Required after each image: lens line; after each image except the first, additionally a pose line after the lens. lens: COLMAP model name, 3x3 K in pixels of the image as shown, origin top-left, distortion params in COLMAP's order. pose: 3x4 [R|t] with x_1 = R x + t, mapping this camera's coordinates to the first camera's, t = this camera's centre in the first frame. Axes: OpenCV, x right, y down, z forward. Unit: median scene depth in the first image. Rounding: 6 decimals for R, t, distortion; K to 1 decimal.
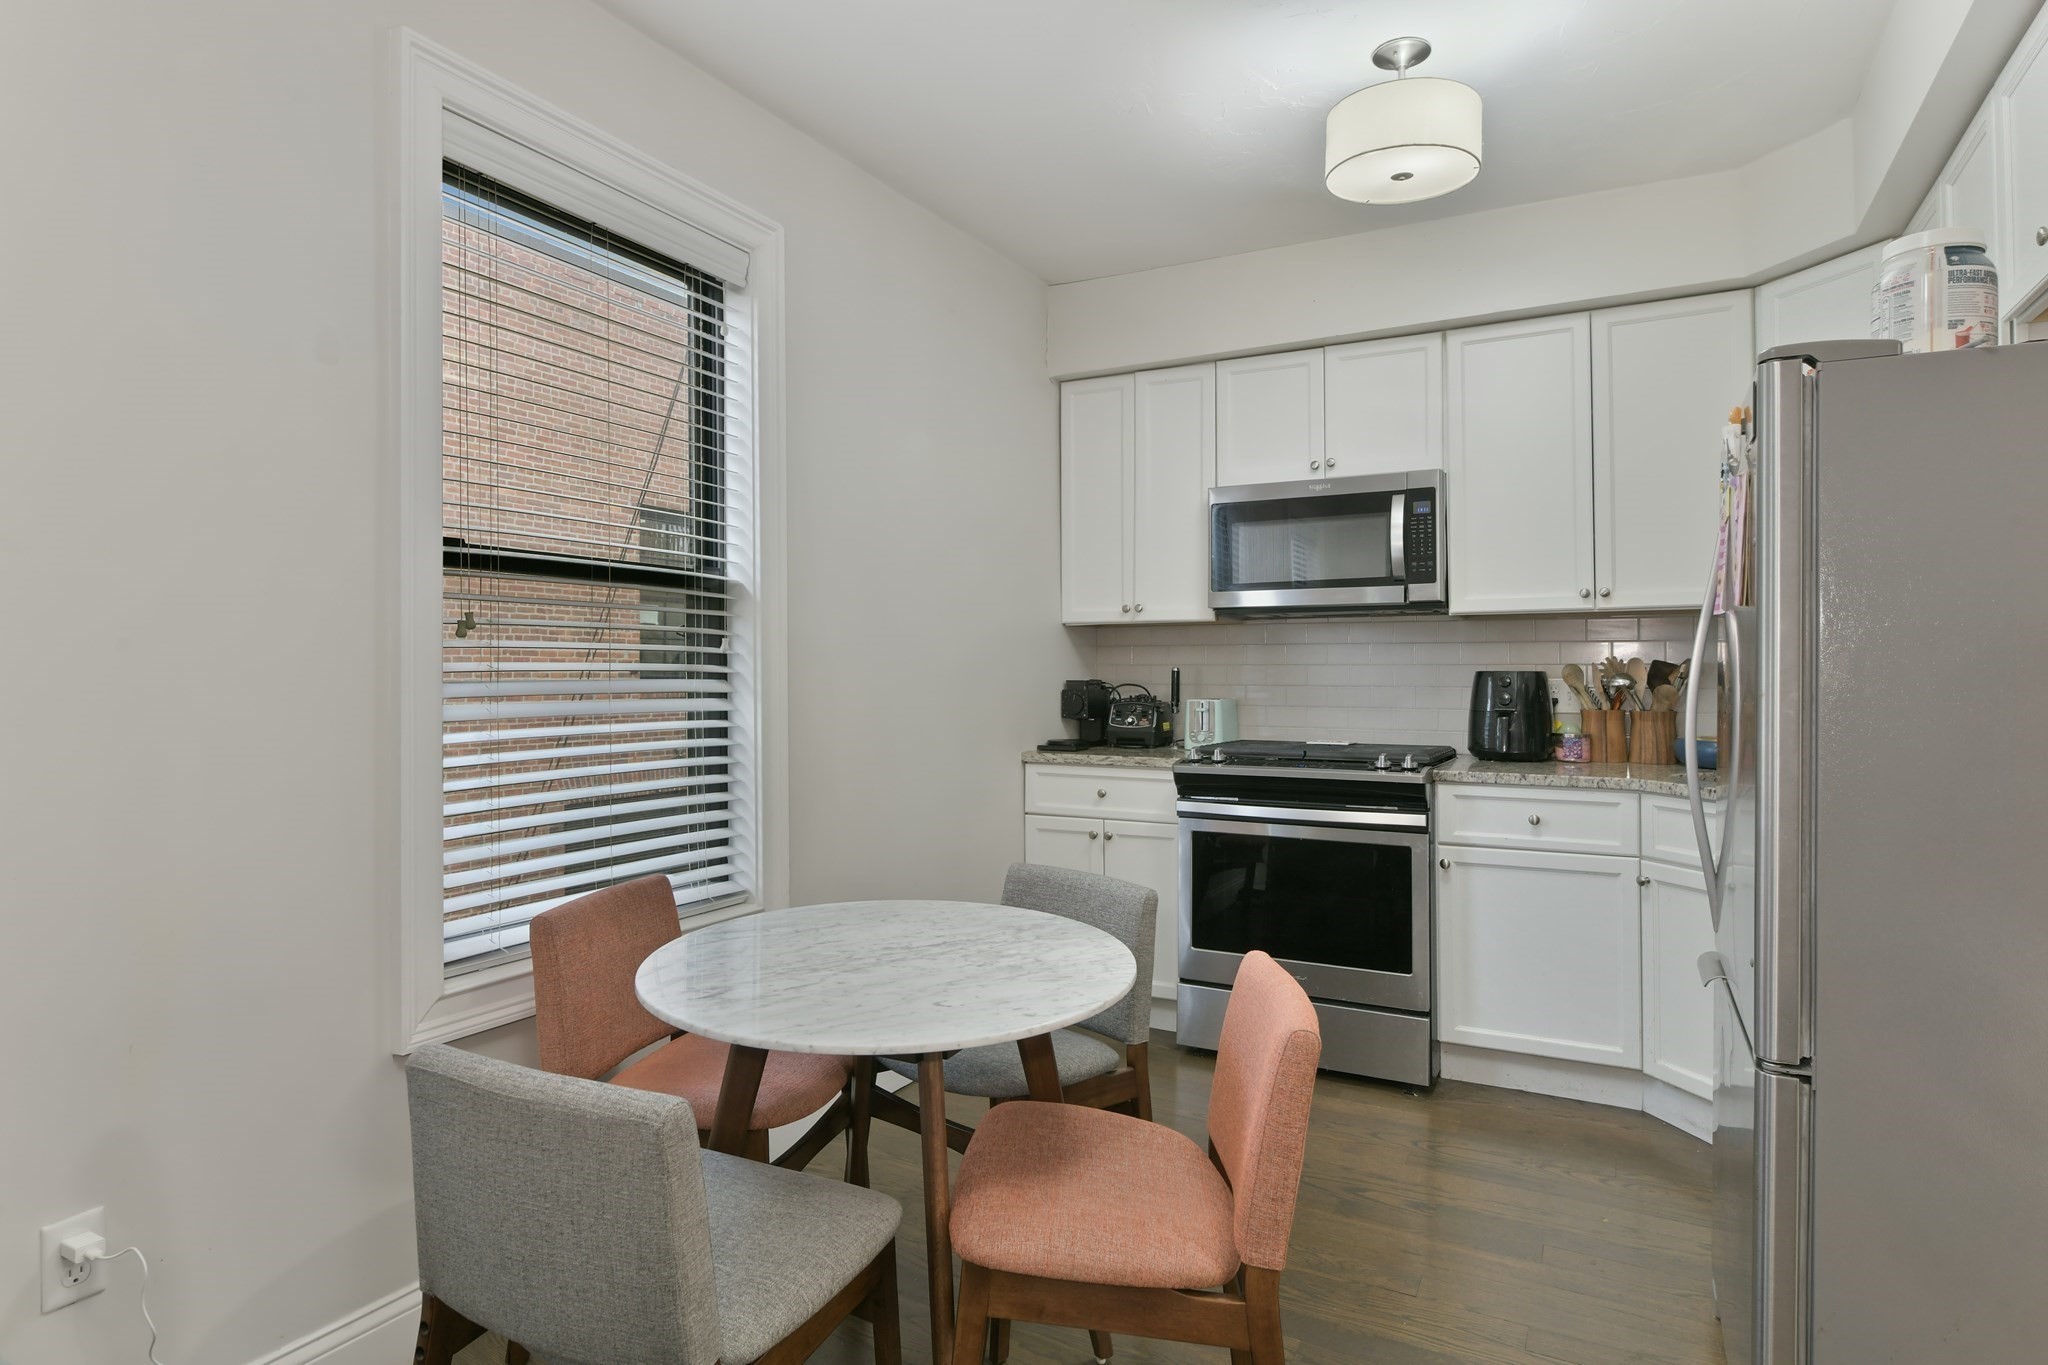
lens RADIAL K [[1130.0, 0, 1030.7], [0, 1130.0, 649.2], [0, 0, 1]] dist [-0.000333, -0.001401]
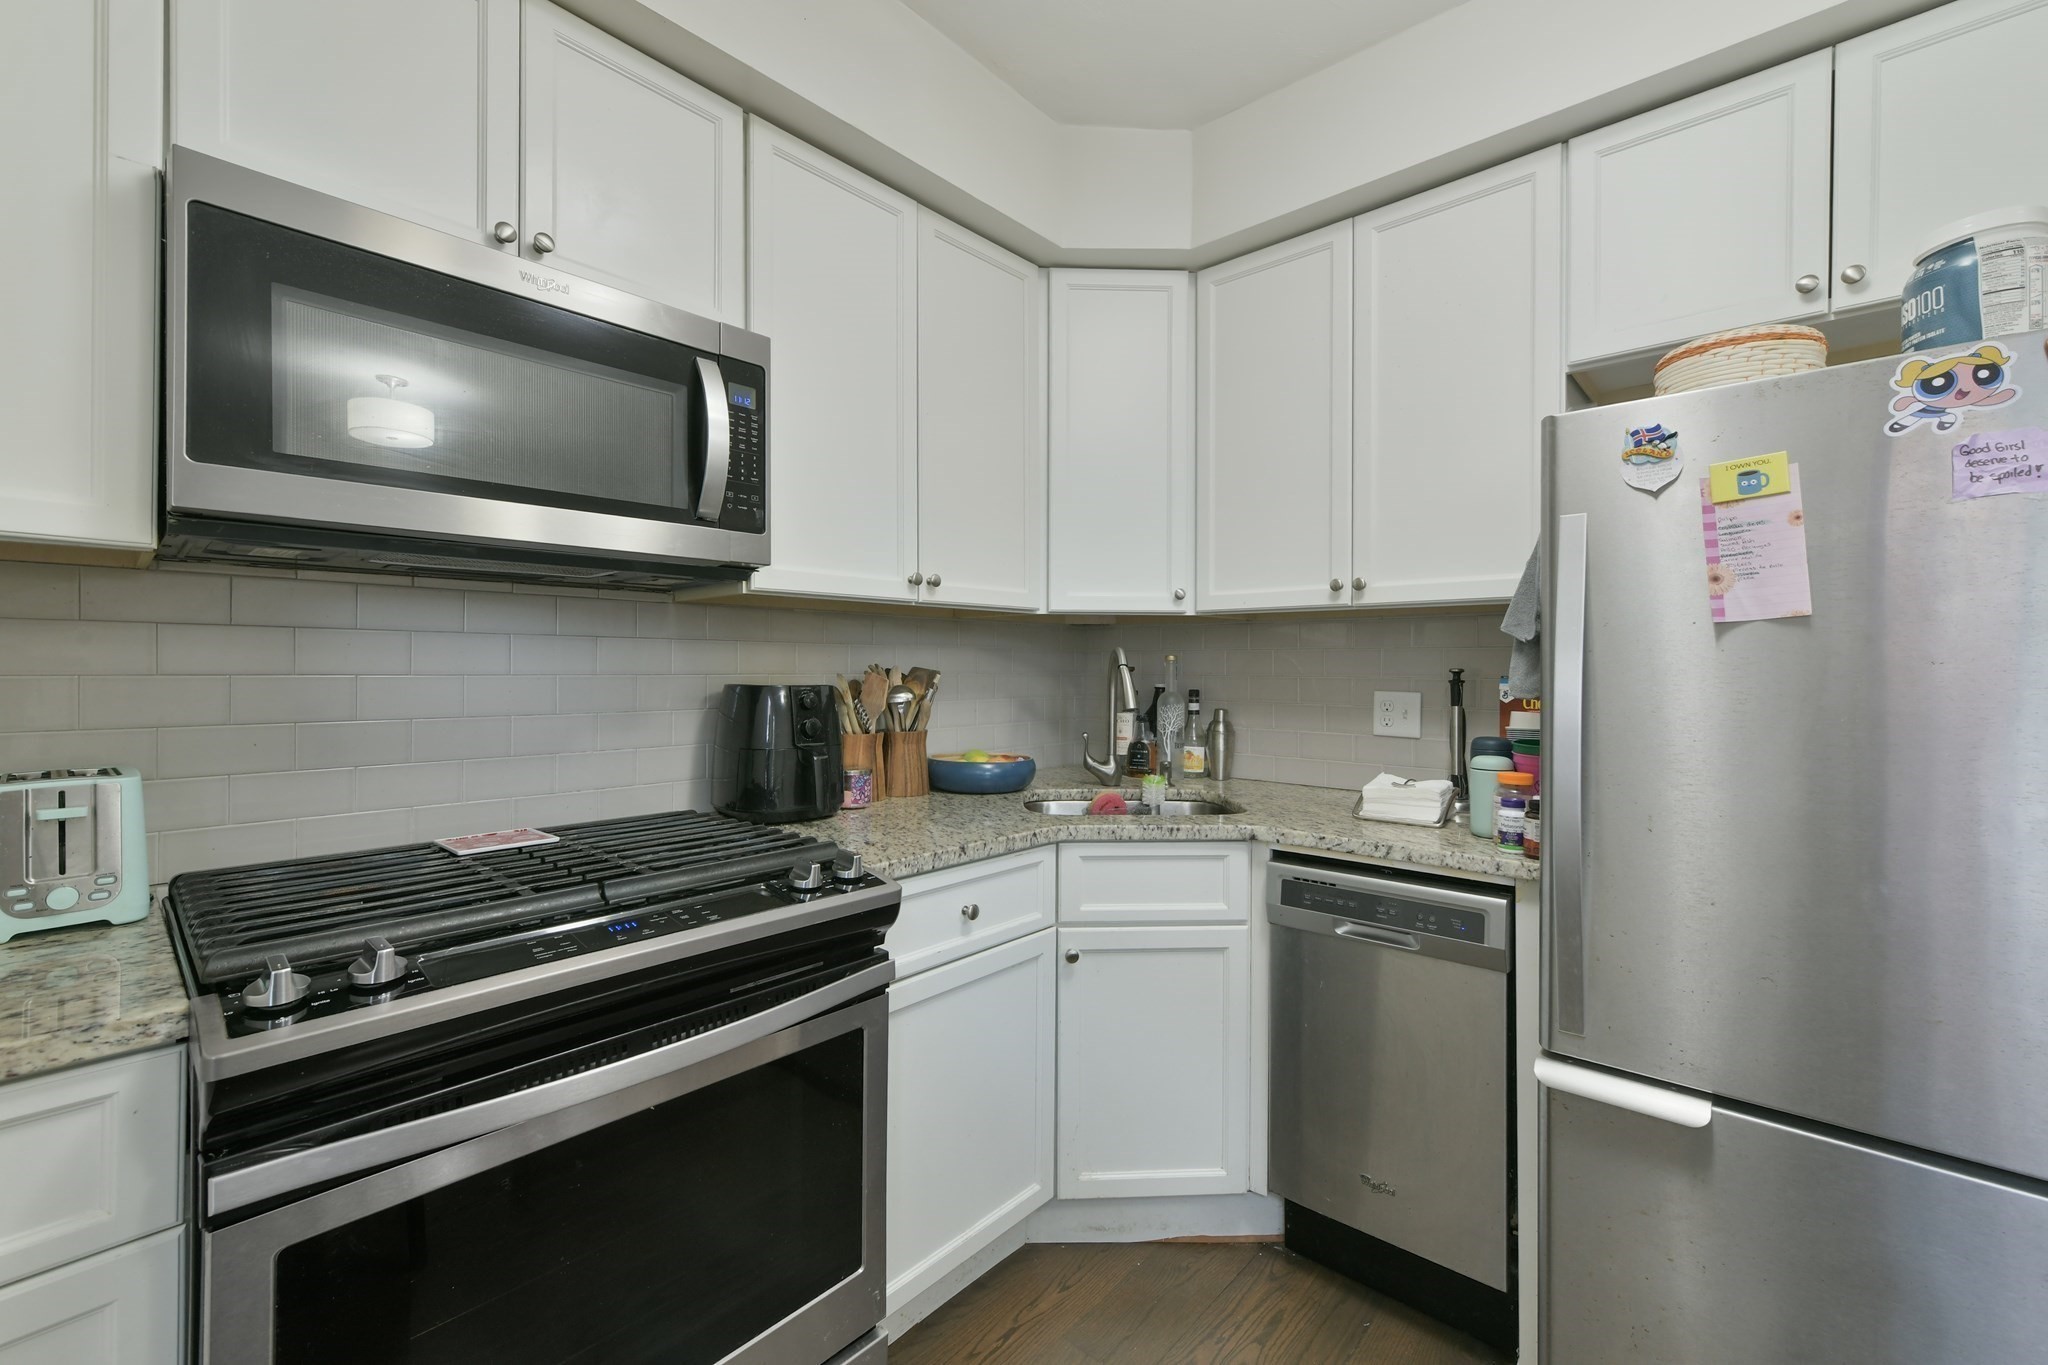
lens RADIAL K [[821.9, 0, 1016.4], [0, 821.9, 675.9], [0, 0, 1]] dist [-0.000256, 0.000450]
pose [[0.246865, -0.007177, 0.969023, -0.013648], [-0.021118, 0.999695, 0.012784, 0.005156], [-0.968820, -0.023620, 0.246638, 0.814417]]
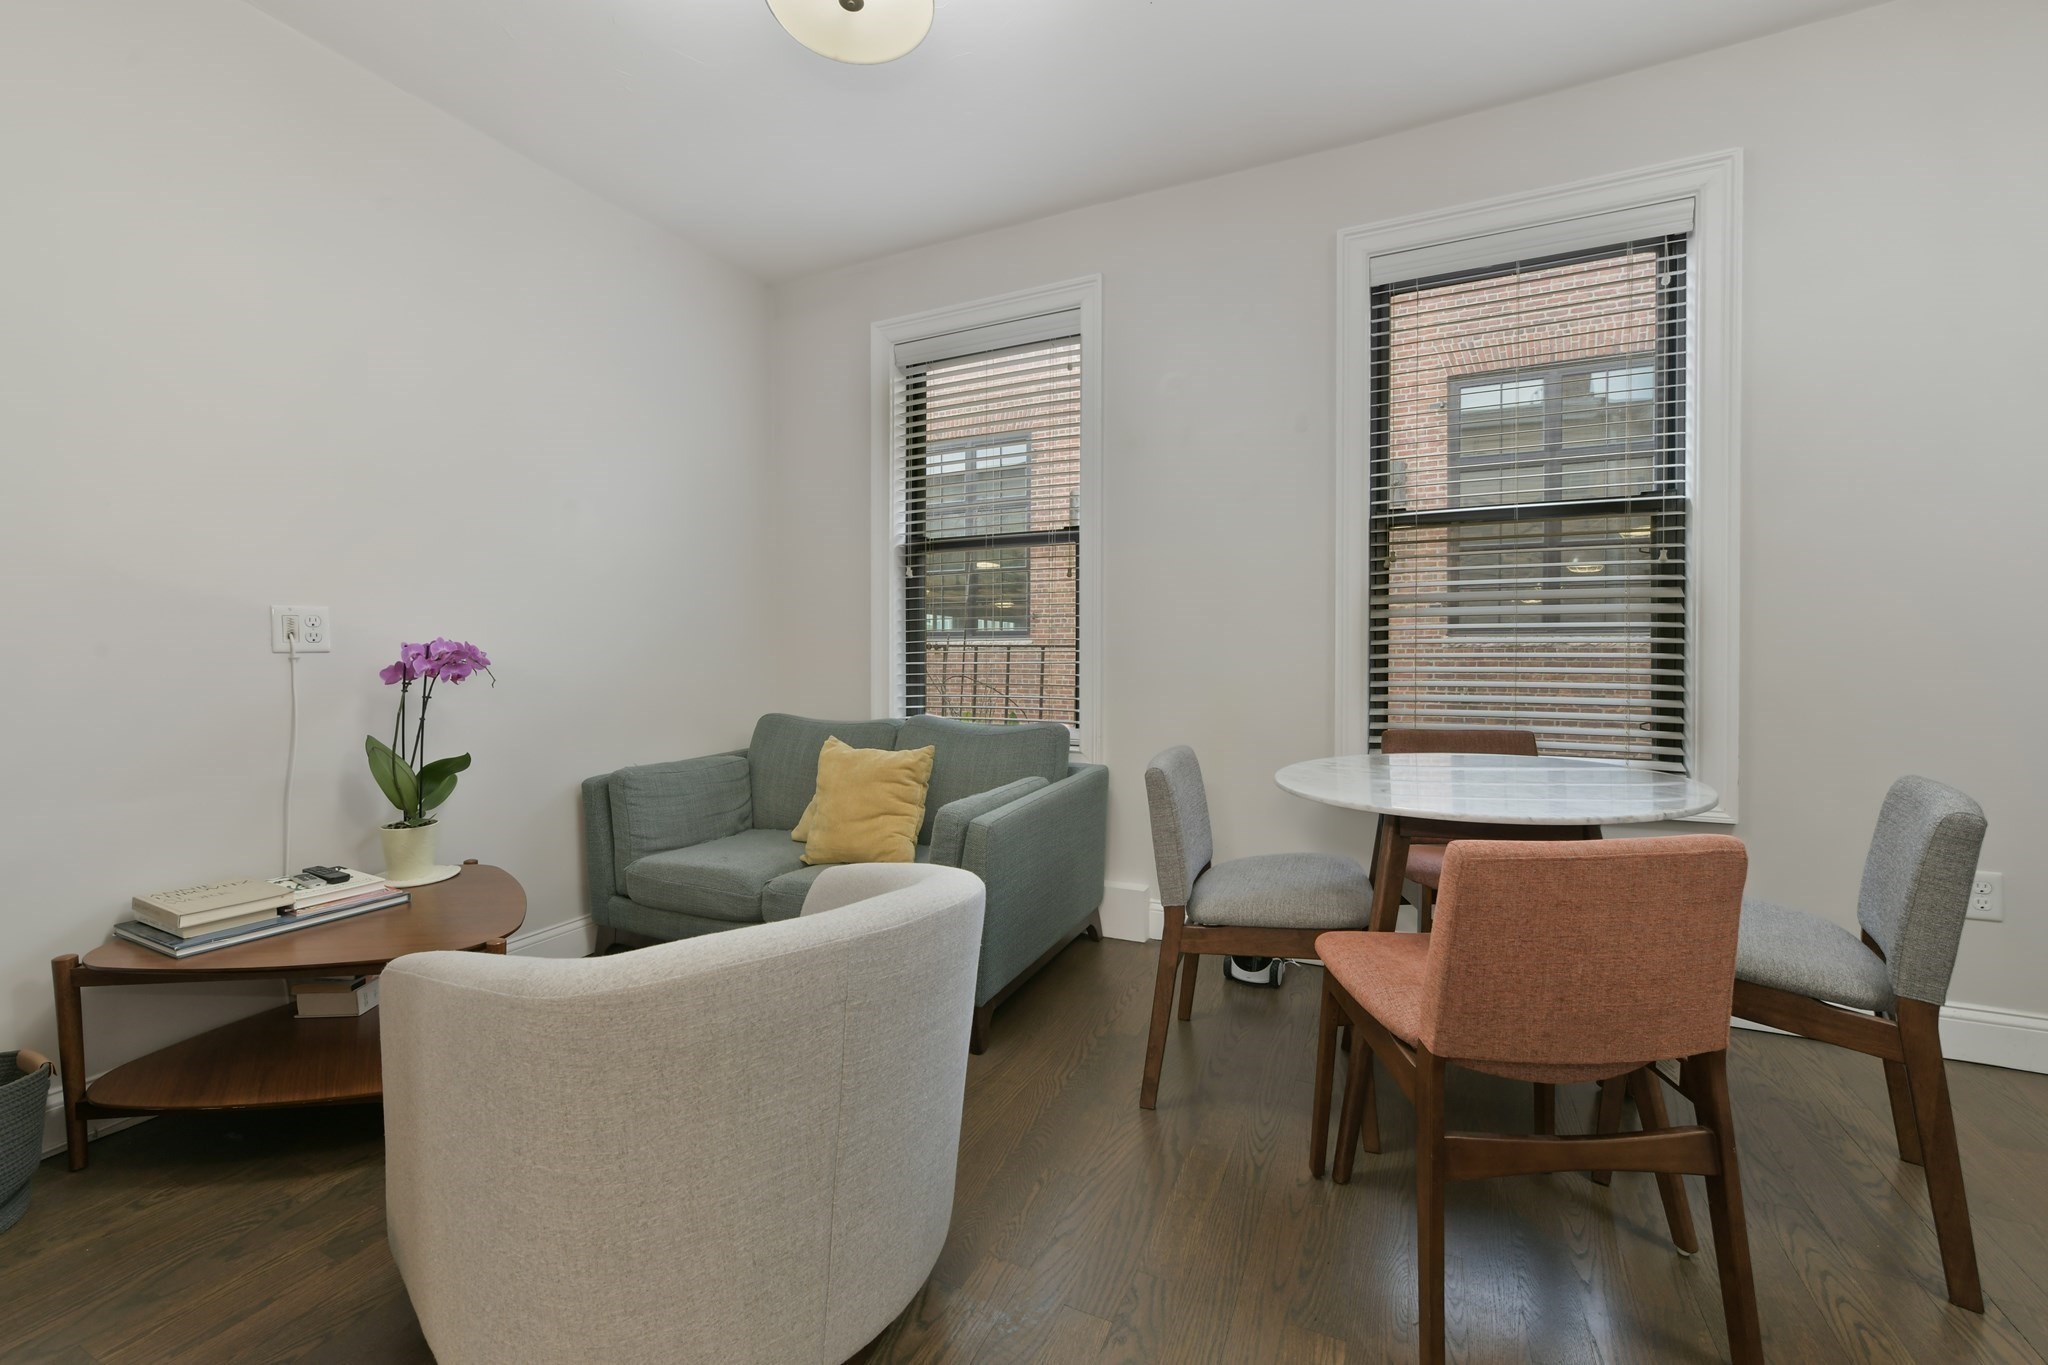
lens RADIAL K [[821.9, 0, 1016.4], [0, 821.9, 675.9], [0, 0, 1]] dist [-0.000256, 0.000450]
pose [[0.047527, 0.028961, -0.998450, 0.440073], [0.021372, 0.999321, 0.030003, 0.064645], [0.998641, -0.022764, 0.046876, 0.243907]]
